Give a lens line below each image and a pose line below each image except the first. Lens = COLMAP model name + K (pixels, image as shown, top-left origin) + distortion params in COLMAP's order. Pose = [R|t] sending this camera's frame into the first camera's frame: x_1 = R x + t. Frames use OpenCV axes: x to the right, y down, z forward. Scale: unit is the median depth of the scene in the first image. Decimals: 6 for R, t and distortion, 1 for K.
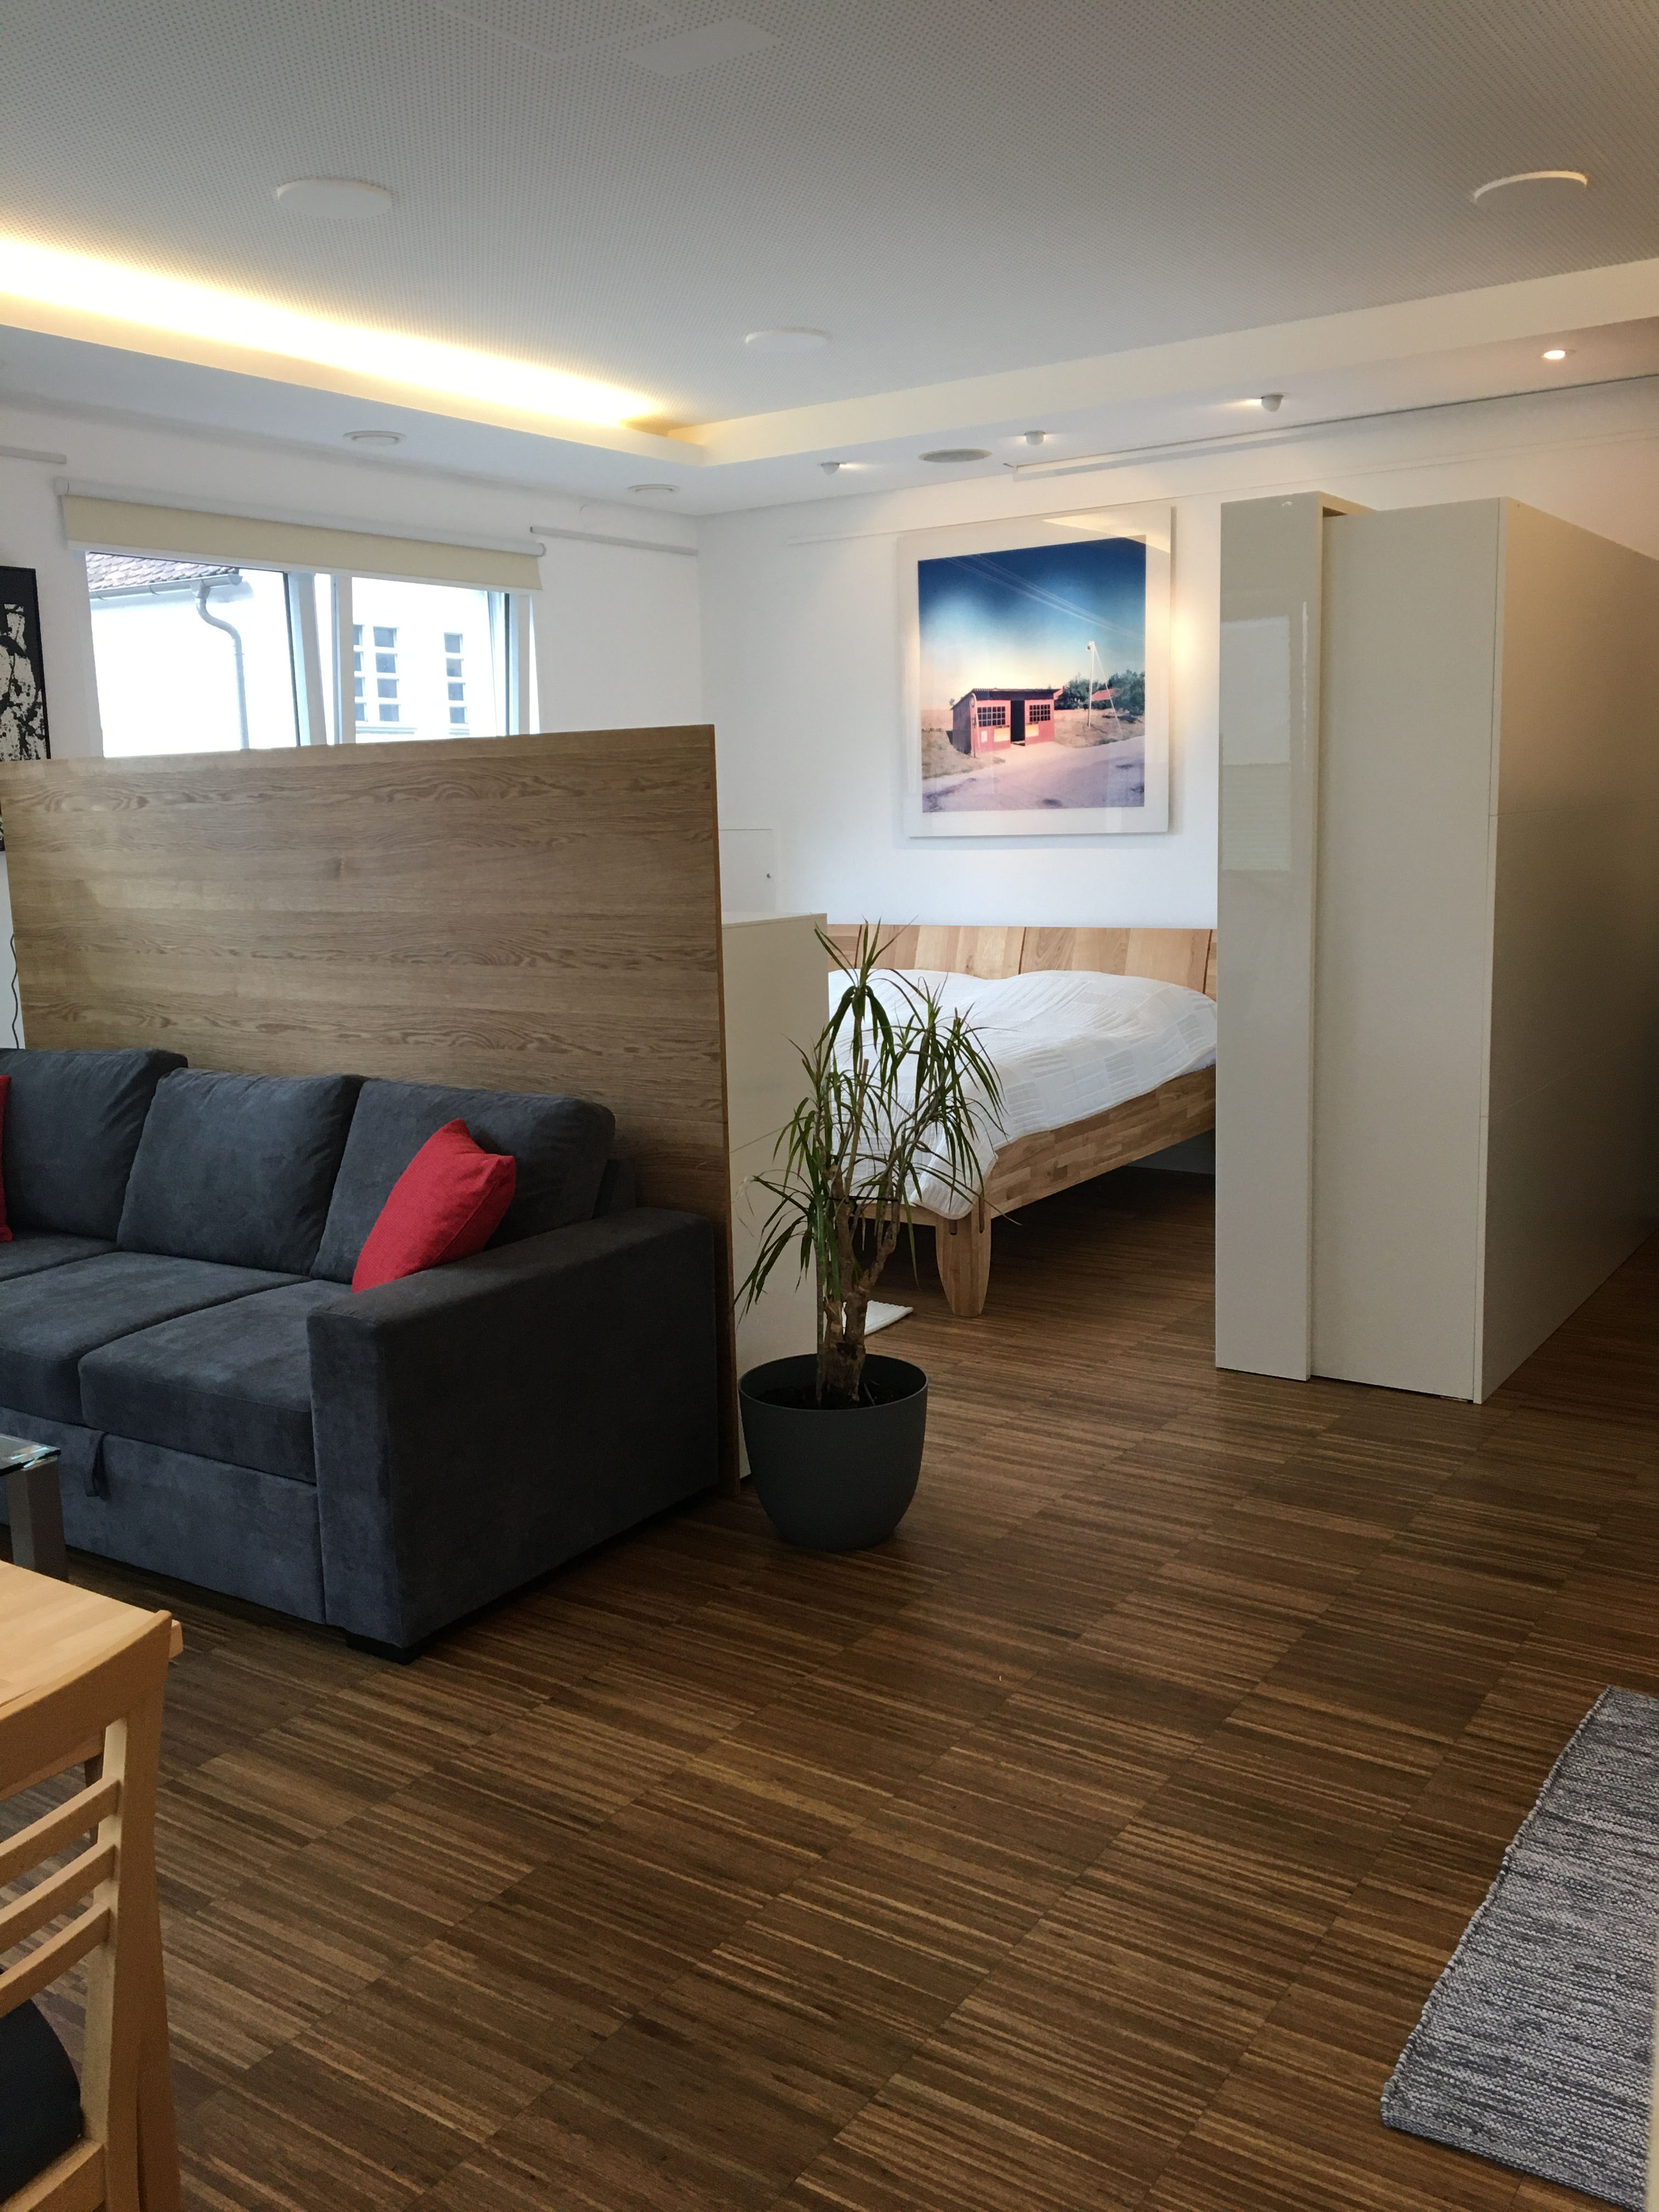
lens RADIAL K [[1824.7, 0, 829.5], [0, 1824.7, 1106.0], [0, 0, 1]] dist [0.096500, -0.160073]
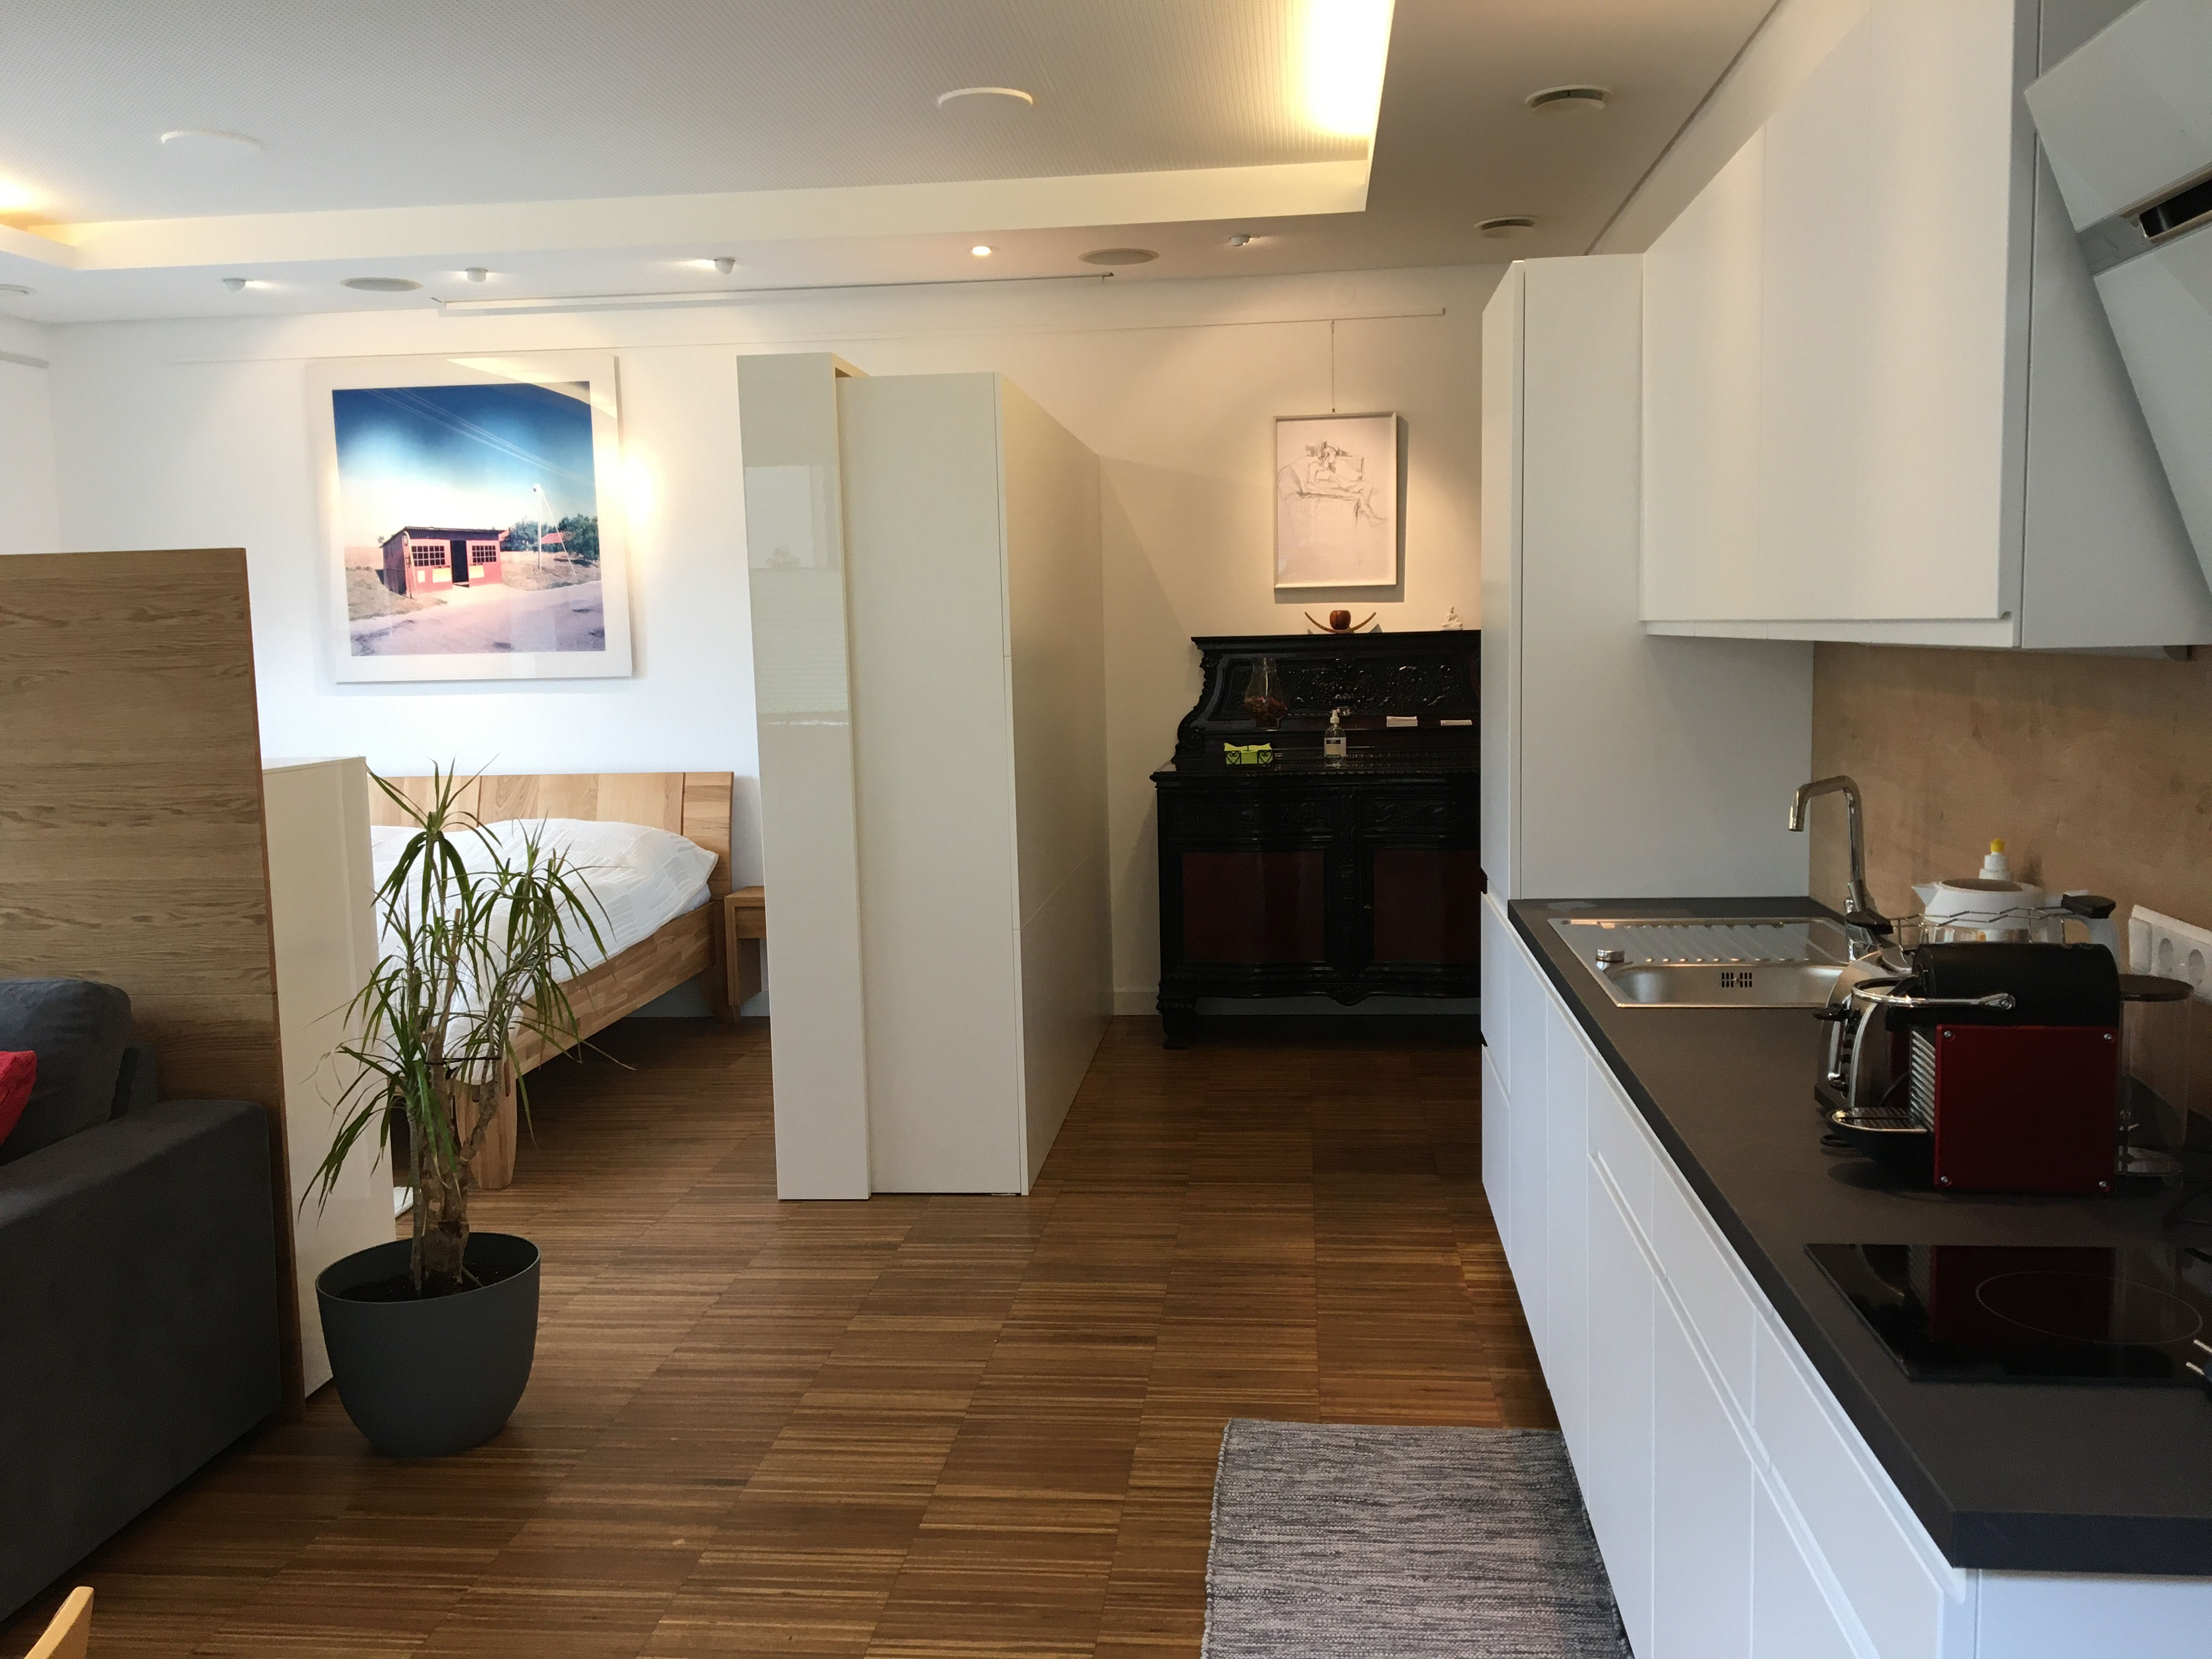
lens RADIAL K [[1824.7, 0, 1106.0], [0, 1824.7, 829.5], [0, 0, 1]] dist [0.096500, -0.160073]
pose [[0.881211, -0.044552, 0.470619, -0.111512], [0.077075, 0.995768, -0.050052, 0.005744], [-0.466398, 0.080379, 0.880916, 0.016626]]
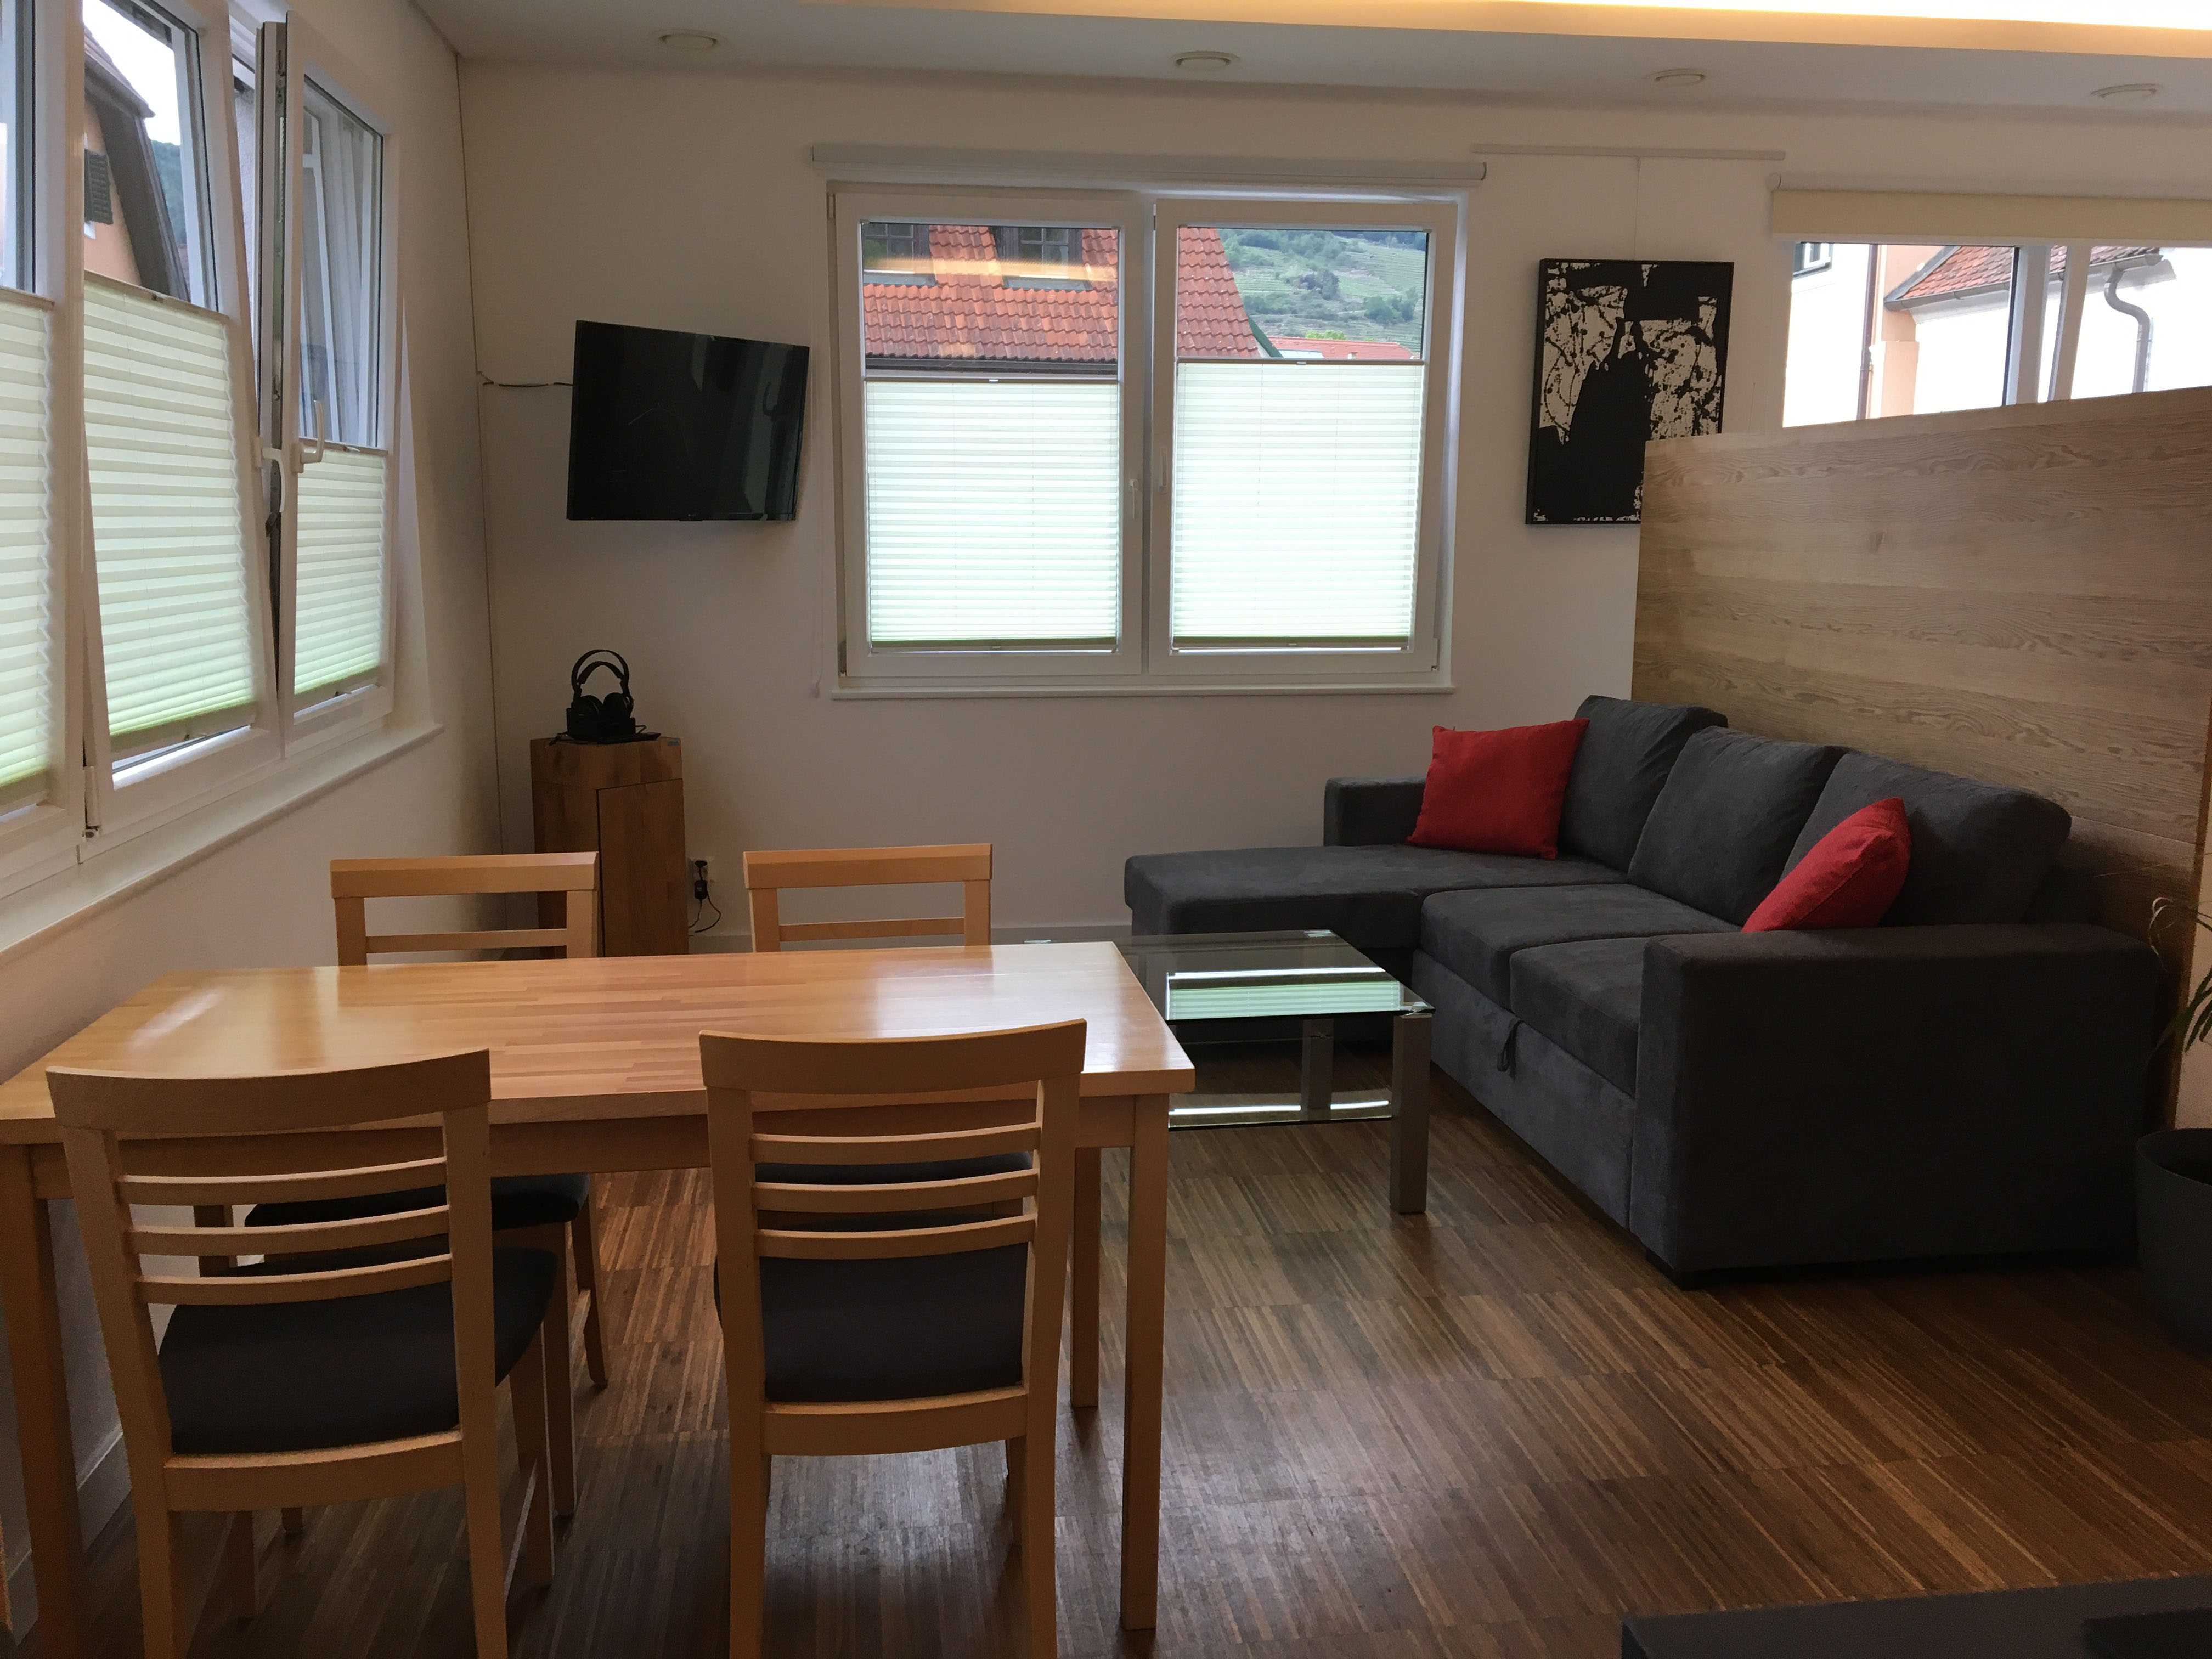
lens RADIAL K [[1823.4, 0, 1106.0], [0, 1823.4, 829.5], [0, 0, 1]] dist [0.053628, -0.066657]
pose [[0.676171, 0.154013, -0.720467, 0.204090], [-0.144118, 0.986664, 0.075660, 0.010065], [0.722512, 0.052673, 0.689349, 0.023144]]
